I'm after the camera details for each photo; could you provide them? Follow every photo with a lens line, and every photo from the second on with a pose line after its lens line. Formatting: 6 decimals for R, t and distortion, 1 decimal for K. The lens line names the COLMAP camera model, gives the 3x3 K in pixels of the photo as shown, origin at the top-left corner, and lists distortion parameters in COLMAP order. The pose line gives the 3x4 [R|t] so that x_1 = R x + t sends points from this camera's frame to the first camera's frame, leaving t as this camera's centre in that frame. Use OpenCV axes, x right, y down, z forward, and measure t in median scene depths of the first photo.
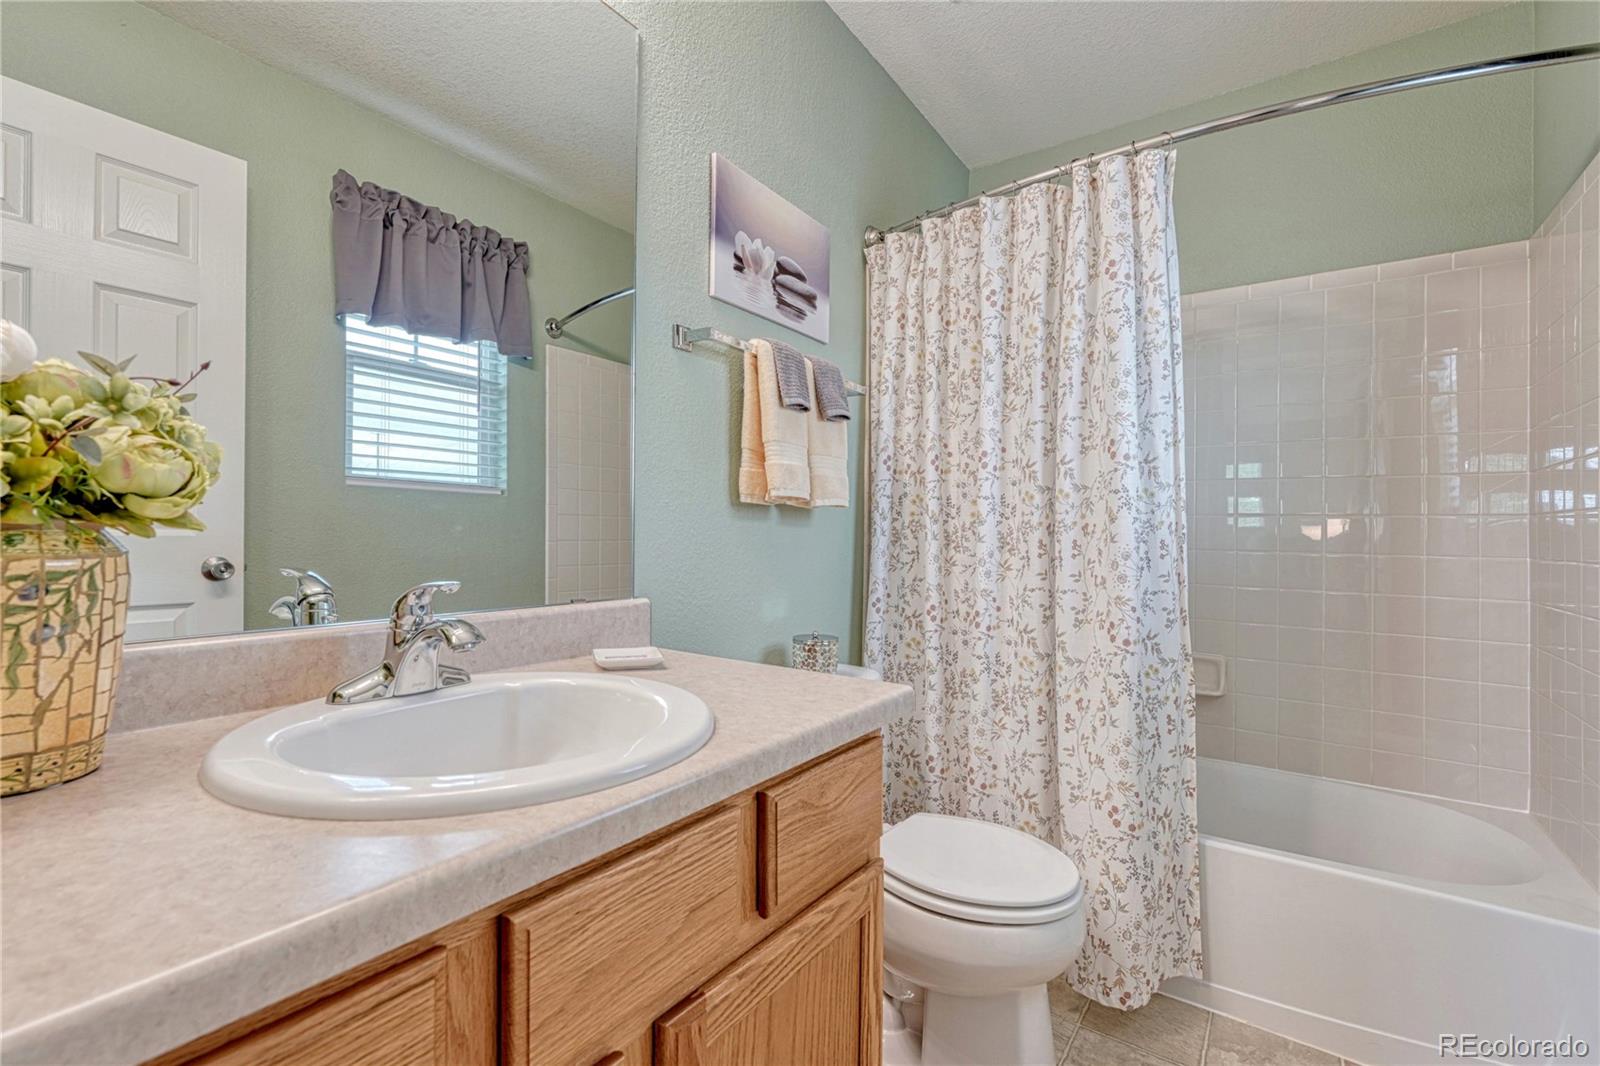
lens RADIAL K [[663.0, 0, 794.9], [0, 663.0, 532.9], [0, 0, 1]] dist [0.013948, 0.000067]
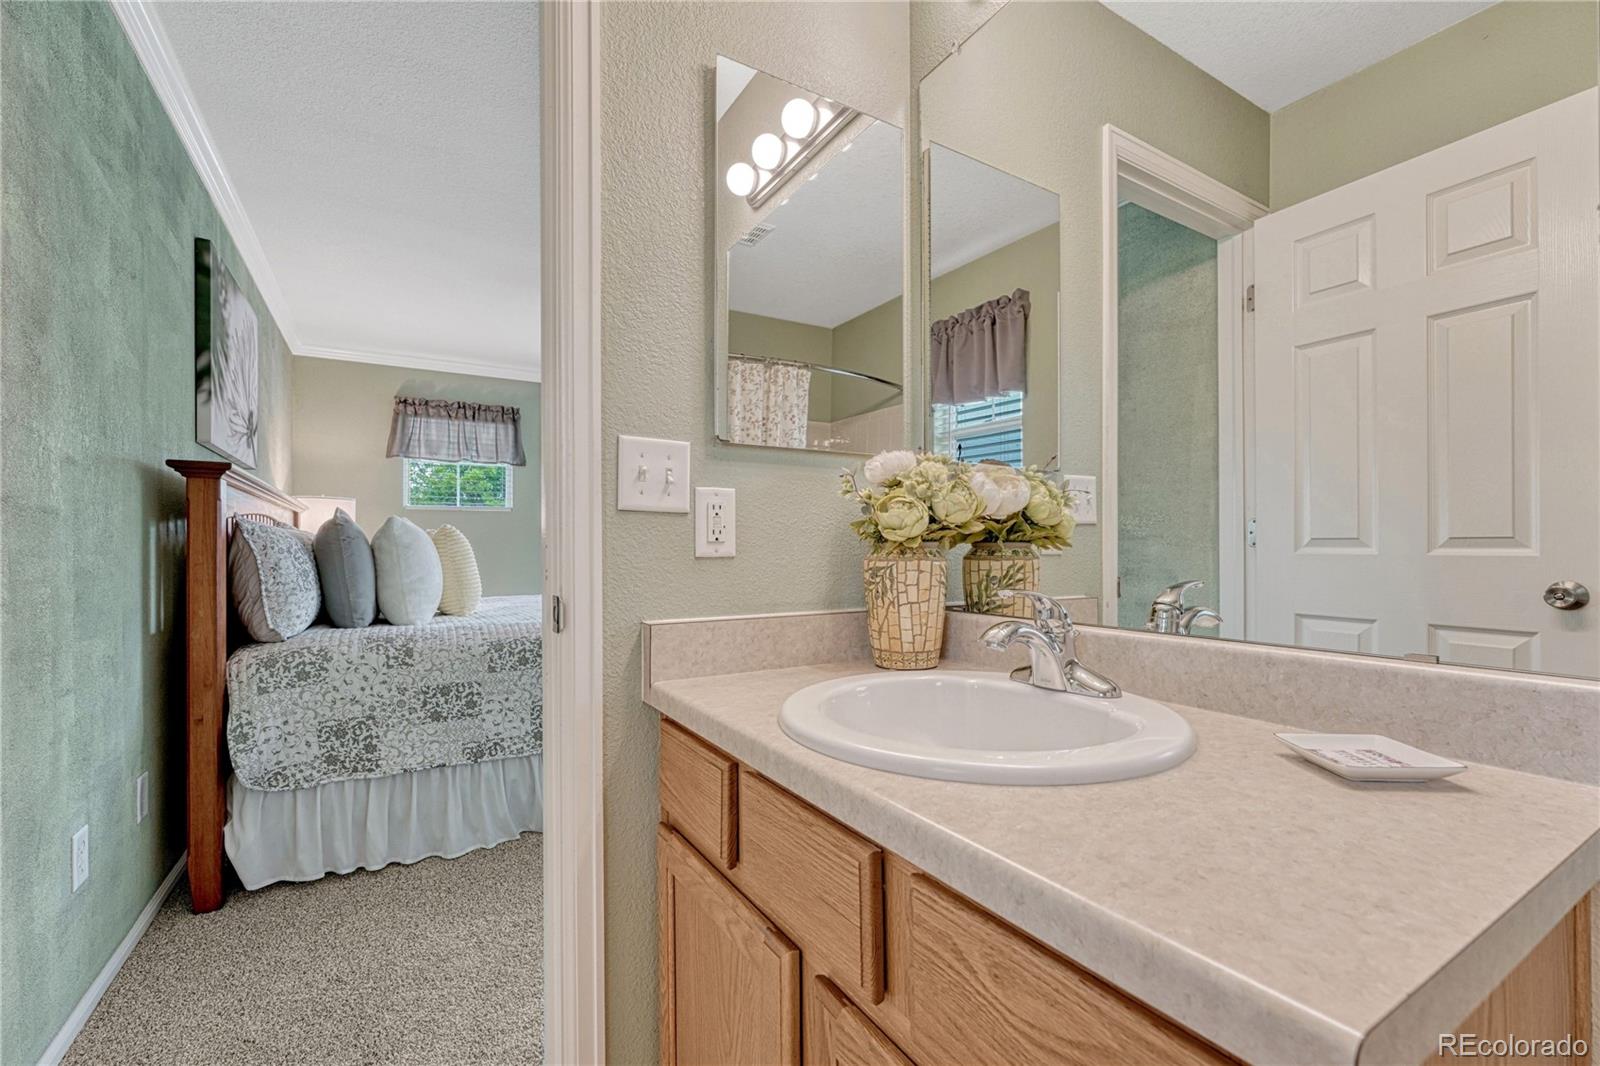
lens RADIAL K [[663.0, 0, 794.9], [0, 663.0, 532.9], [0, 0, 1]] dist [0.013948, 0.000067]
pose [[-0.391840, -0.038591, -0.919224, 0.930396], [0.000444, 0.999112, -0.042134, 0.036253], [0.920033, -0.016918, -0.391475, 1.520725]]
